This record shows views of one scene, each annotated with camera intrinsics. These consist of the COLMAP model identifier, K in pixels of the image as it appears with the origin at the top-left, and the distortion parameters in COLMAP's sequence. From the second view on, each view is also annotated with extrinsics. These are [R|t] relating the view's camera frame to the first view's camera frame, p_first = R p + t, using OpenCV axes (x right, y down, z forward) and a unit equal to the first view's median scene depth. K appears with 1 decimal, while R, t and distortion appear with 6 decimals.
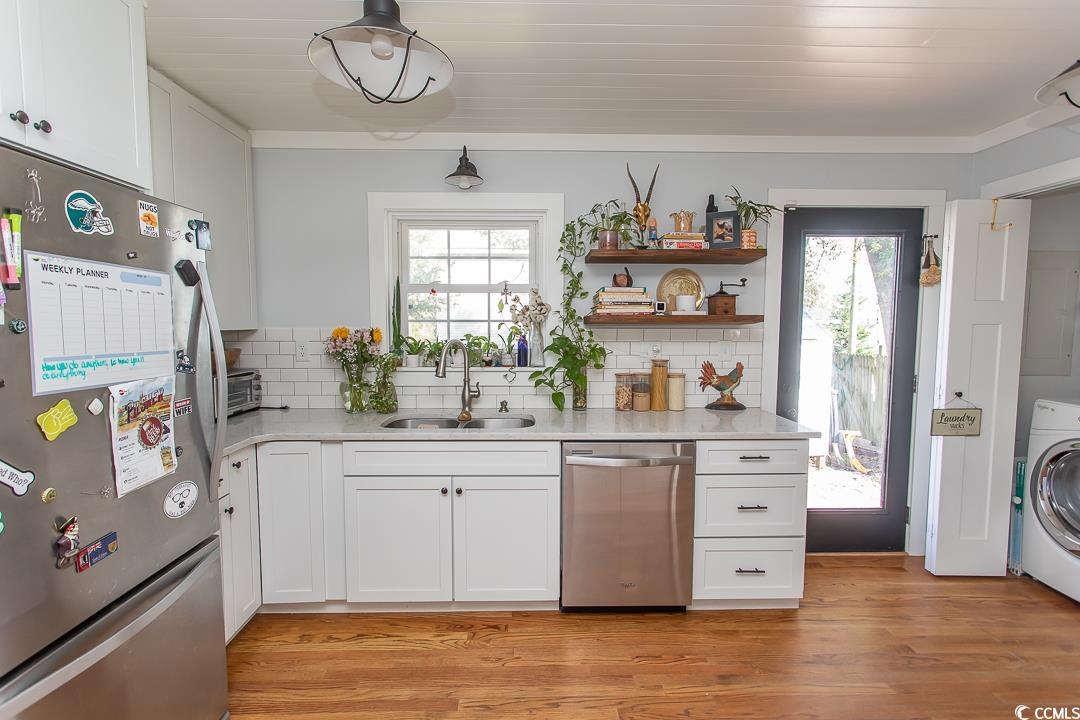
lens RADIAL K [[509.7, 0, 538.6], [0, 509.7, 358.1], [0, 0, 1]] dist [0.000836, 0.000910]
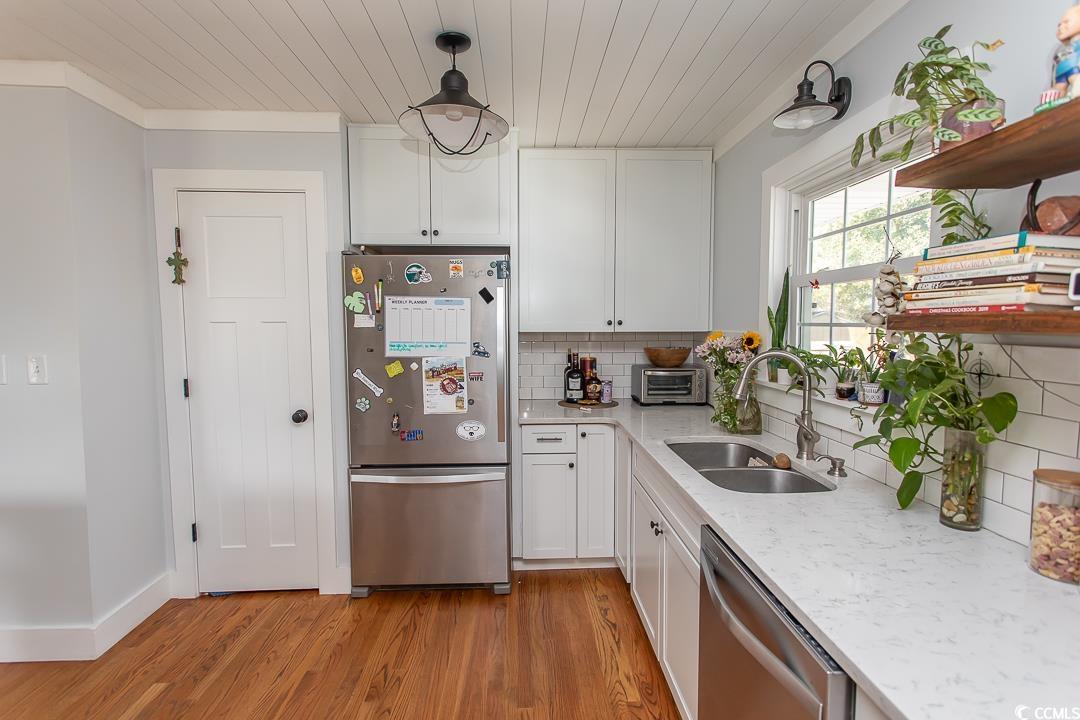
lens RADIAL K [[509.7, 0, 538.6], [0, 509.7, 358.1], [0, 0, 1]] dist [0.000836, 0.000910]
pose [[0.014869, 0.071061, -0.997361, 0.619275], [-0.069261, 0.995149, 0.069871, -0.060895], [0.997488, 0.068039, 0.019718, 0.747911]]
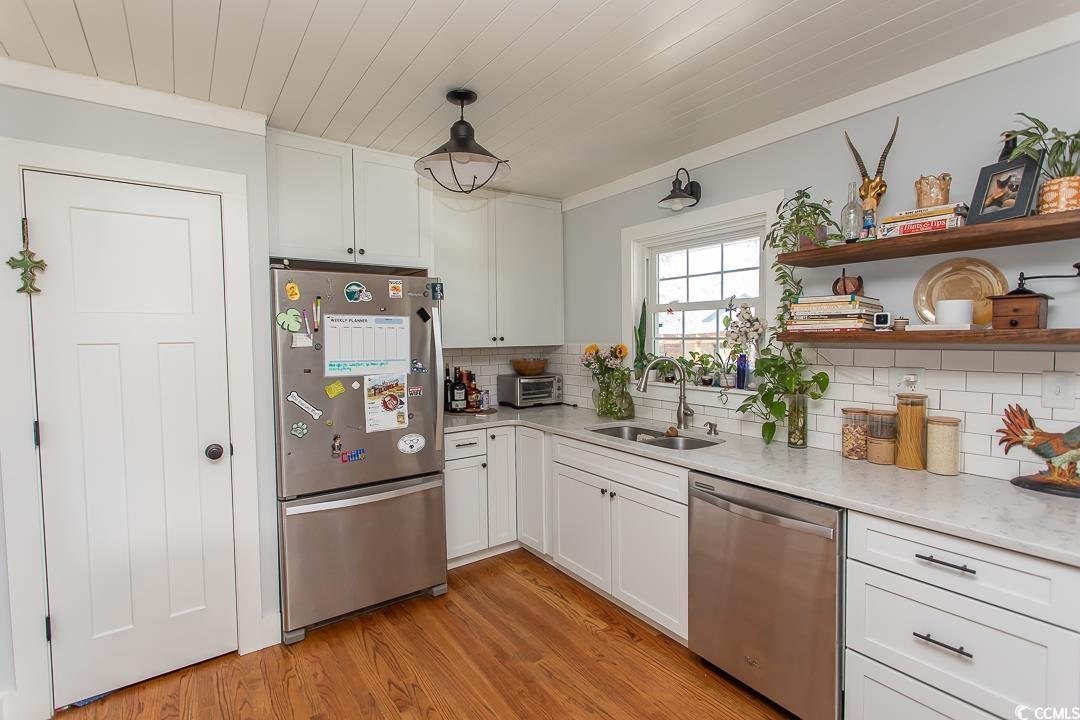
lens RADIAL K [[509.7, 0, 538.6], [0, 509.7, 358.1], [0, 0, 1]] dist [0.000836, 0.000910]
pose [[0.557341, 0.030841, -0.829711, 0.637041], [-0.047998, 0.998835, 0.004885, -0.030864], [0.828895, 0.037102, 0.558172, 0.235267]]
